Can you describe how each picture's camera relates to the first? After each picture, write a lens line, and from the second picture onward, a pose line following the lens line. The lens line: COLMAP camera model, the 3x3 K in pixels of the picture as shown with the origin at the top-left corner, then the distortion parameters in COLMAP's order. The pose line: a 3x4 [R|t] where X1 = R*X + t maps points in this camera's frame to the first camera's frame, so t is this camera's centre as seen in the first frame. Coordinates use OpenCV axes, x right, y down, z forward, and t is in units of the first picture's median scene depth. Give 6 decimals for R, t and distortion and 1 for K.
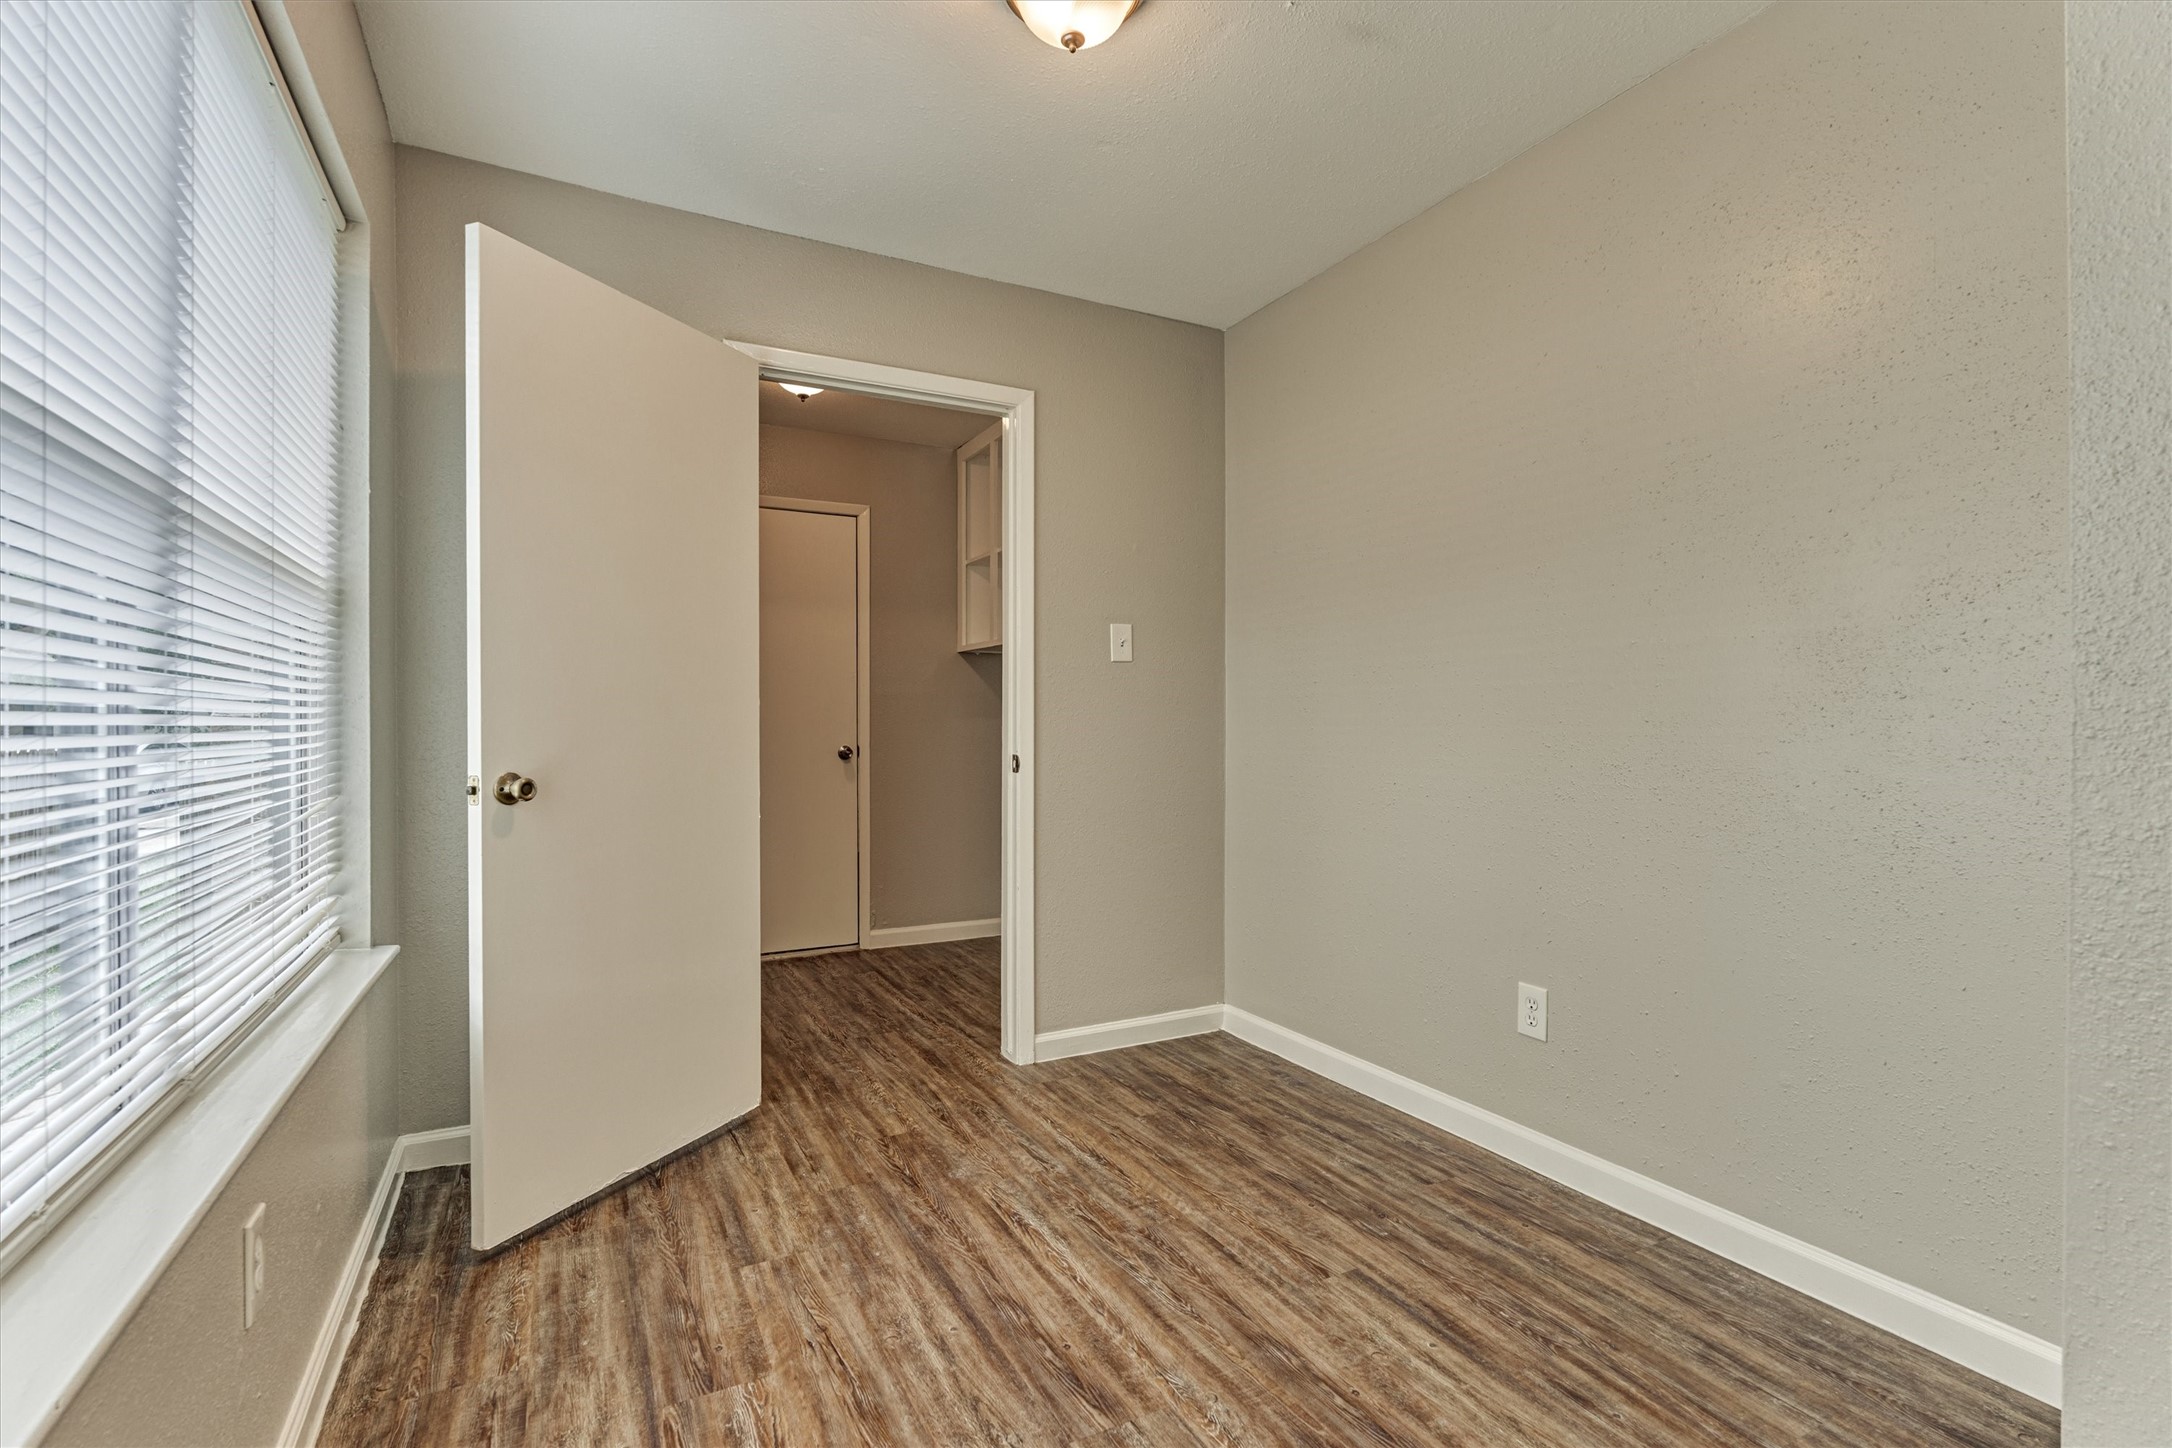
lens RADIAL K [[990.9, 0, 1086.0], [0, 990.9, 724.0], [0, 0, 1]] dist [-0.002369, -0.000153]
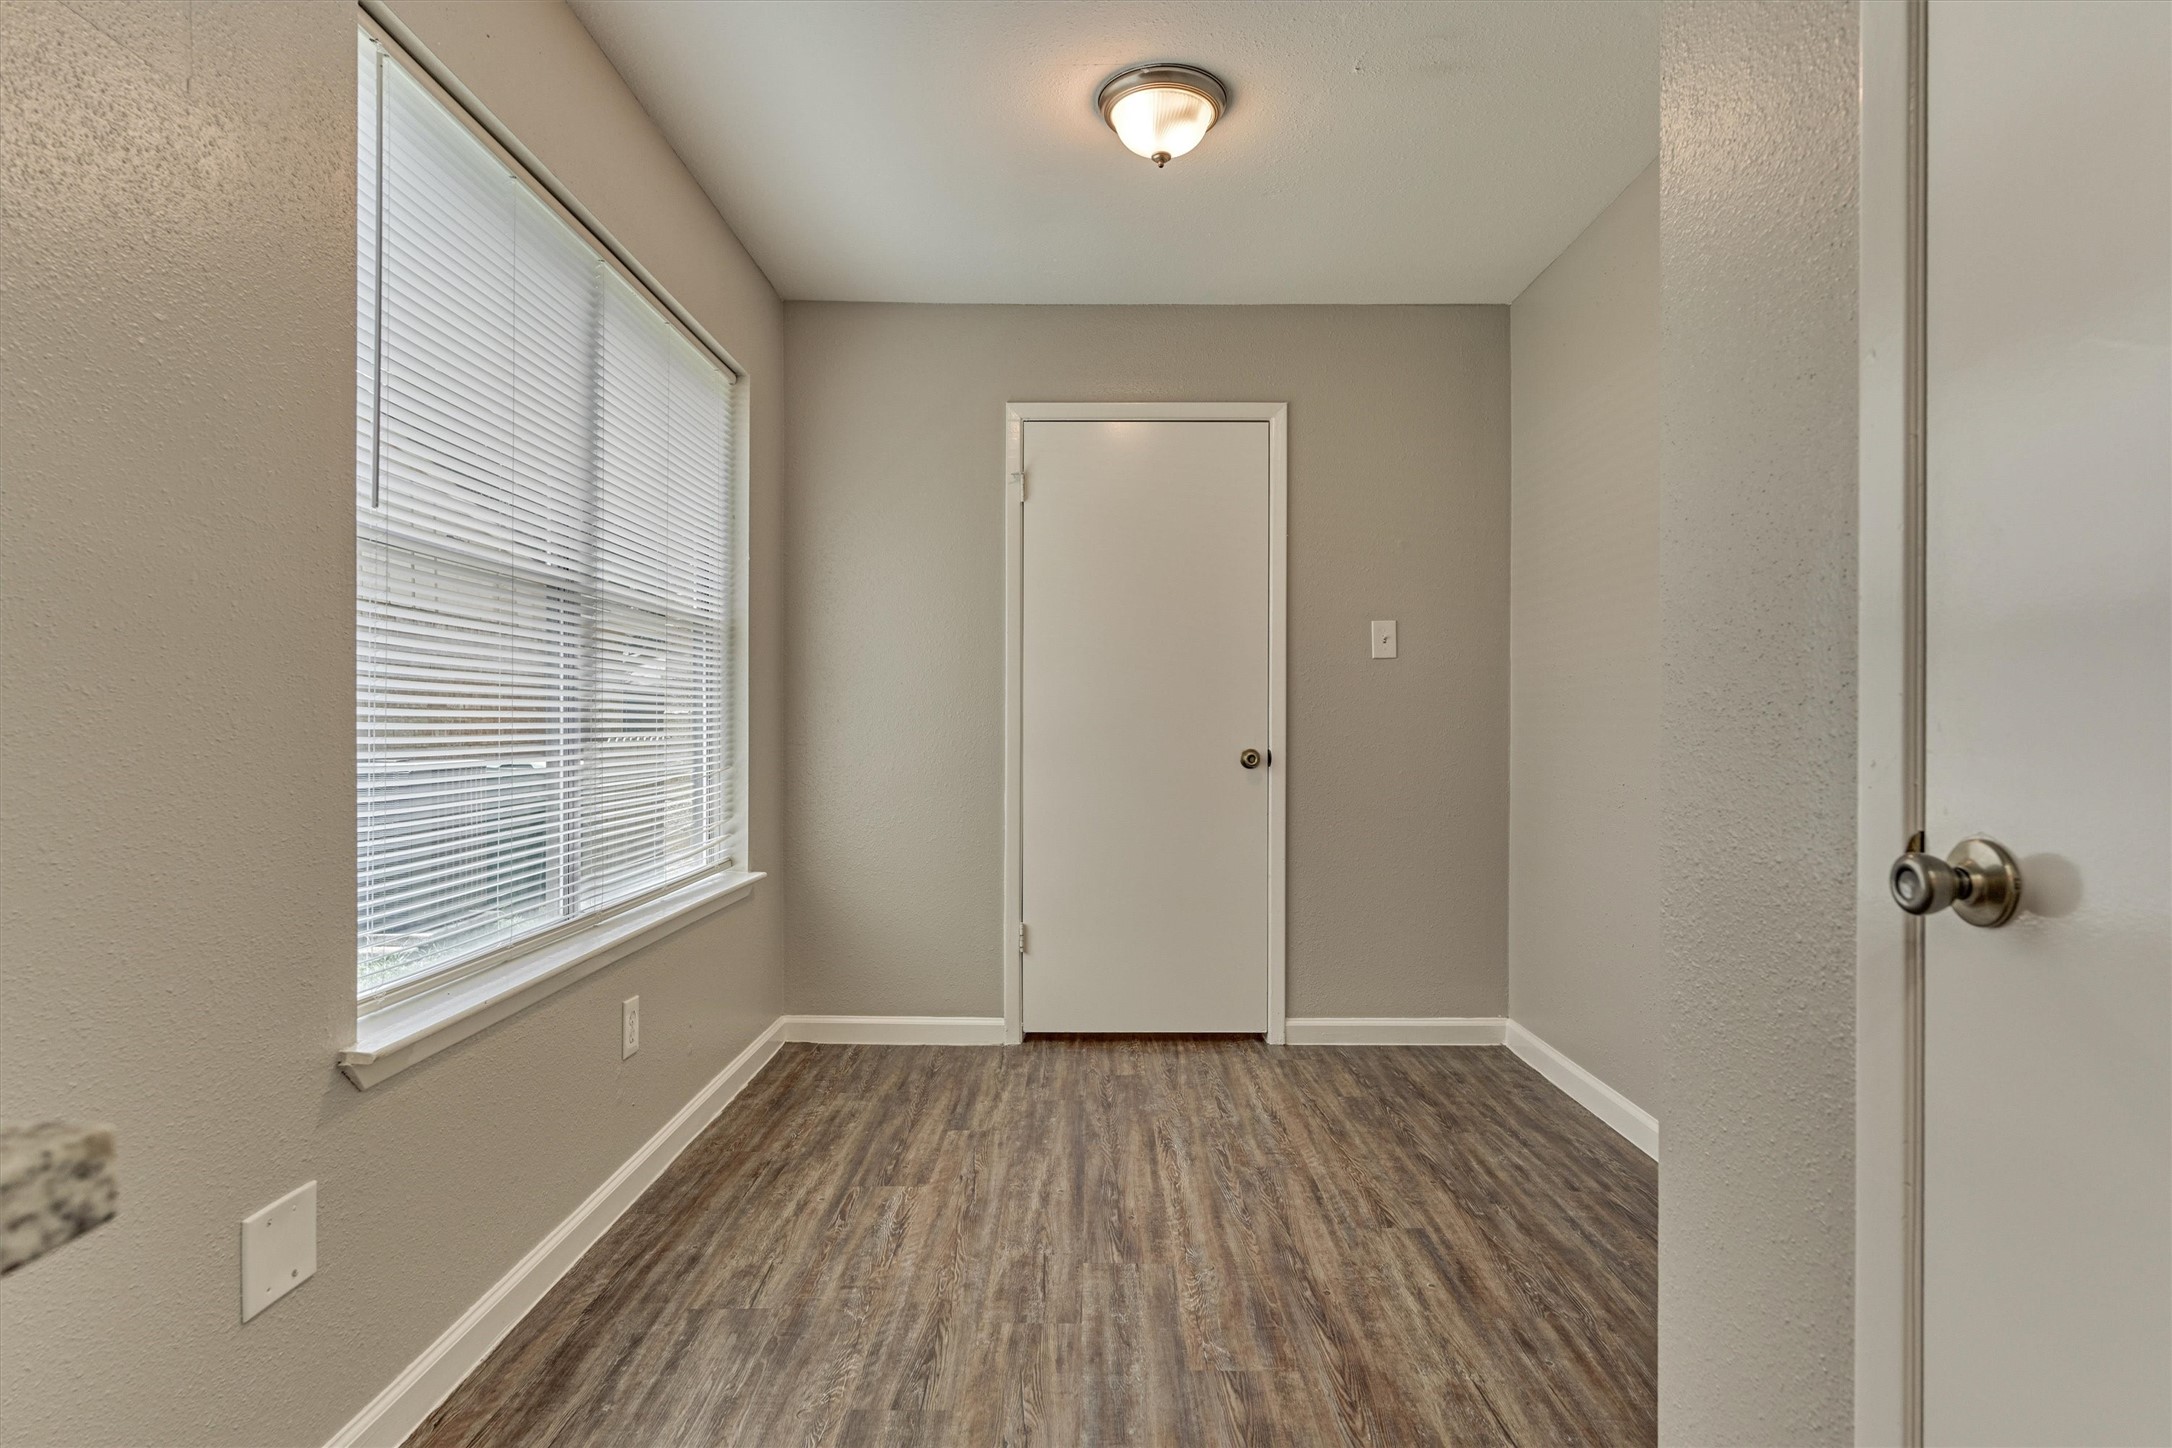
lens RADIAL K [[1141.9, 0, 1093.2], [0, 1141.9, 720.2], [0, 0, 1]] dist [-0.001735, -0.000151]
pose [[0.883803, 0.002393, -0.467853, 0.513269], [-0.003404, 0.999993, -0.001316, 0.003290], [0.467847, 0.002756, 0.883805, -0.249232]]
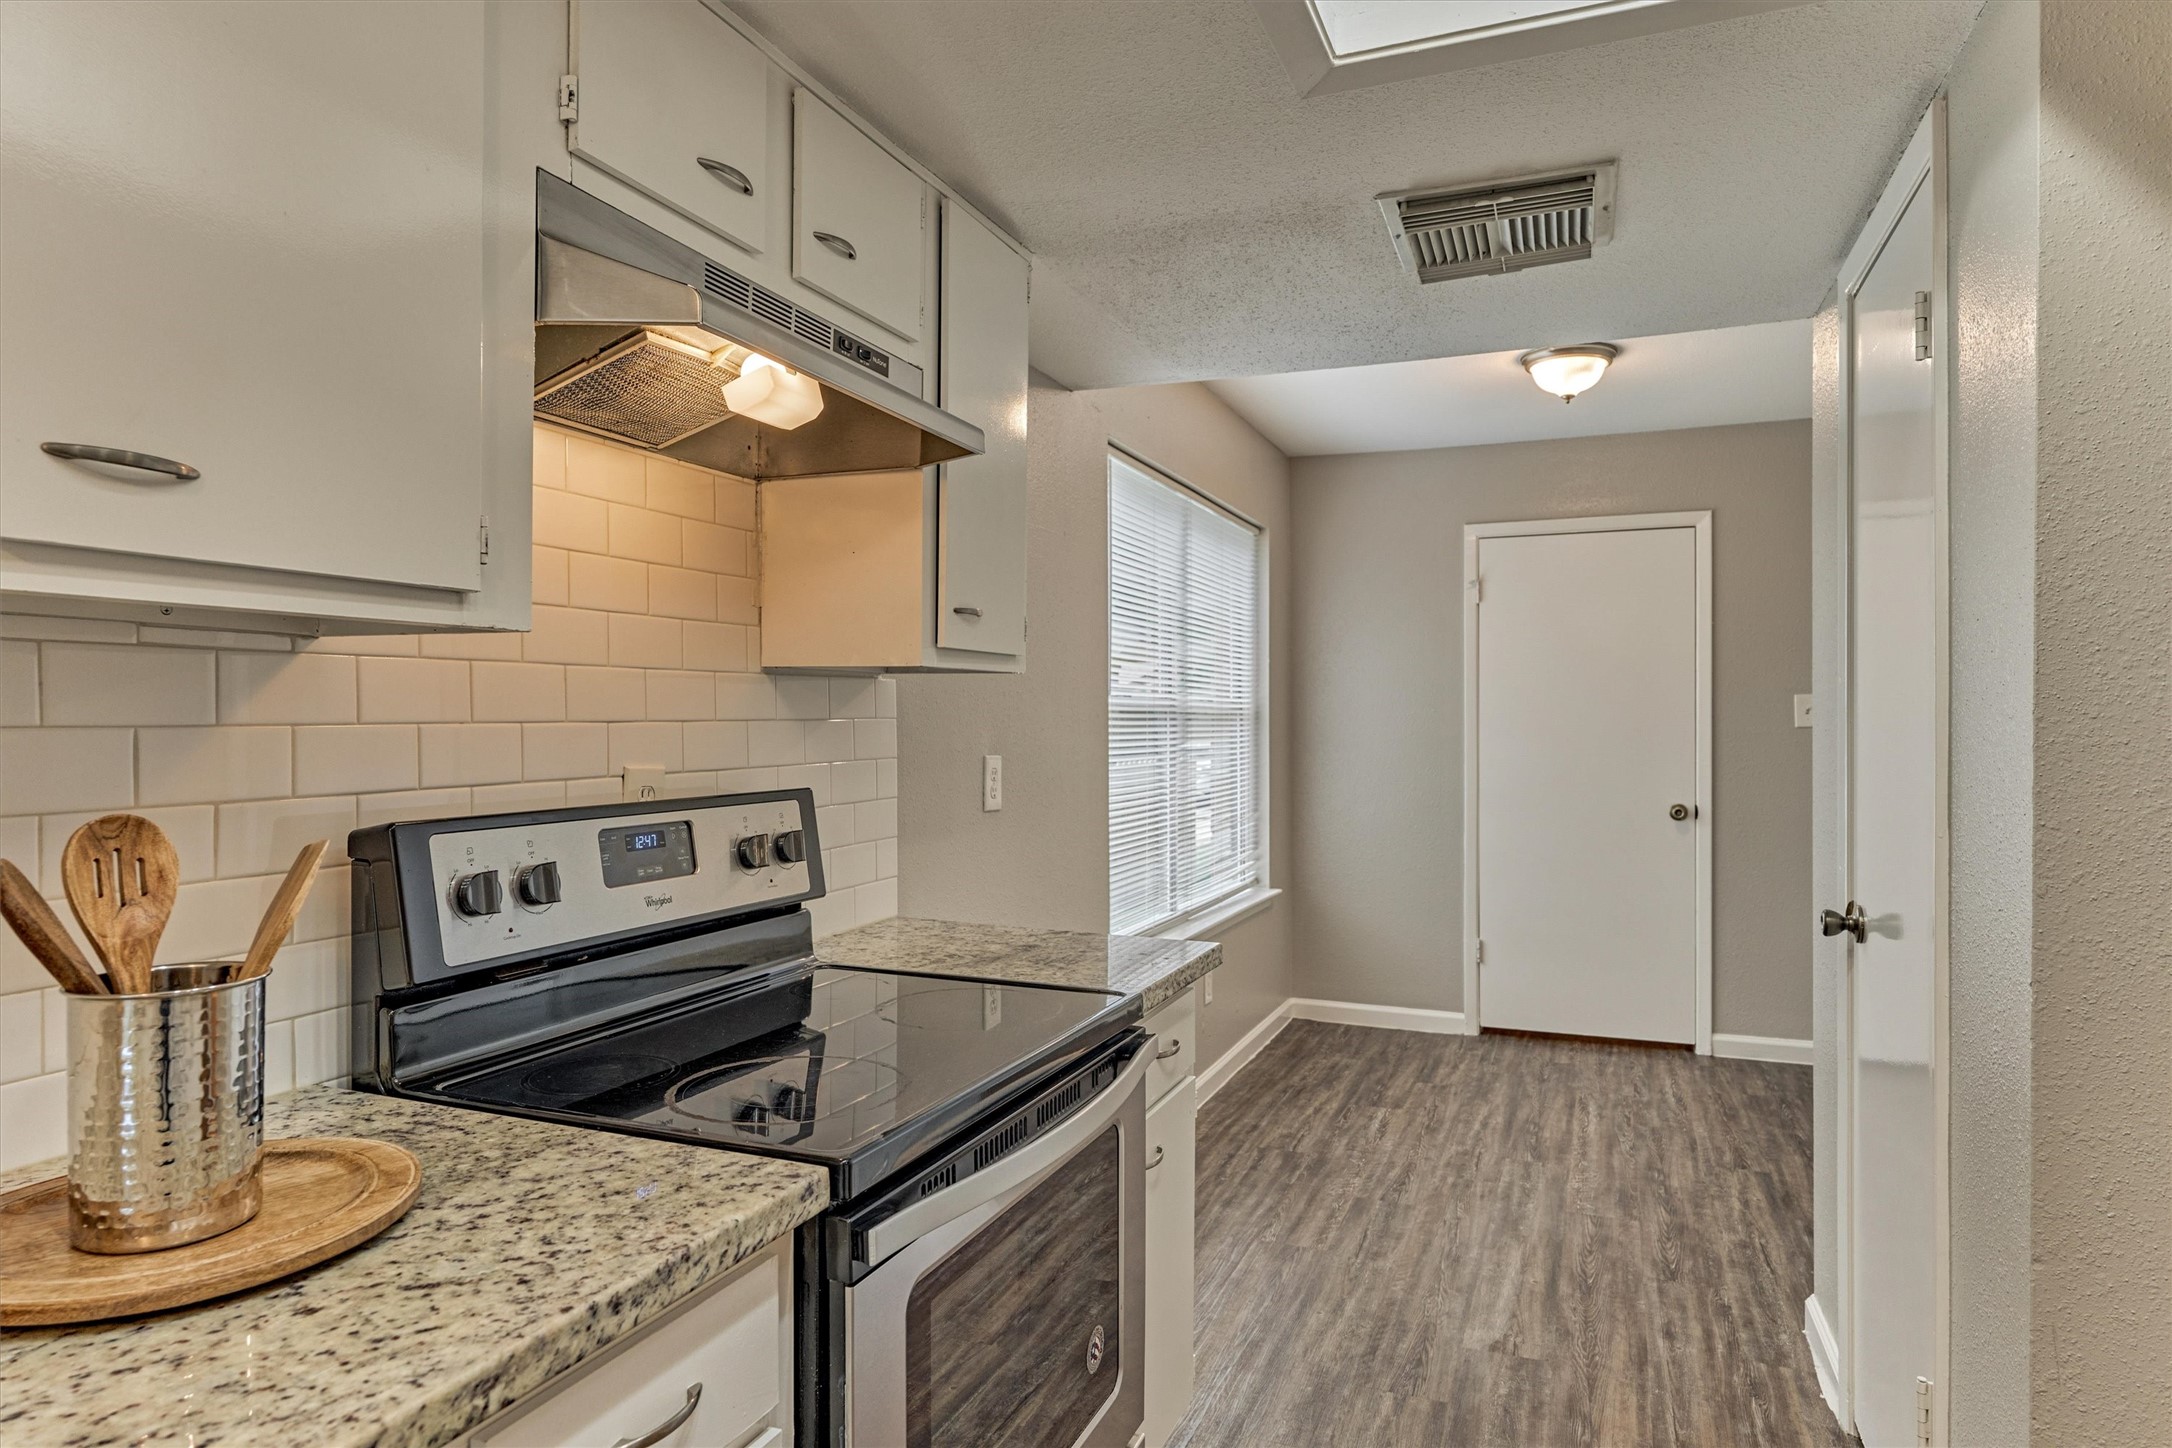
lens RADIAL K [[1277.5, 0, 1086.0], [0, 1277.5, 724.0], [0, 0, 1]] dist [-0.003716, -0.000198]
pose [[0.640478, 0.001772, -0.767974, 1.032768], [0.000353, 0.999997, 0.002602, -0.115439], [0.767976, -0.001938, 0.640475, -0.948699]]
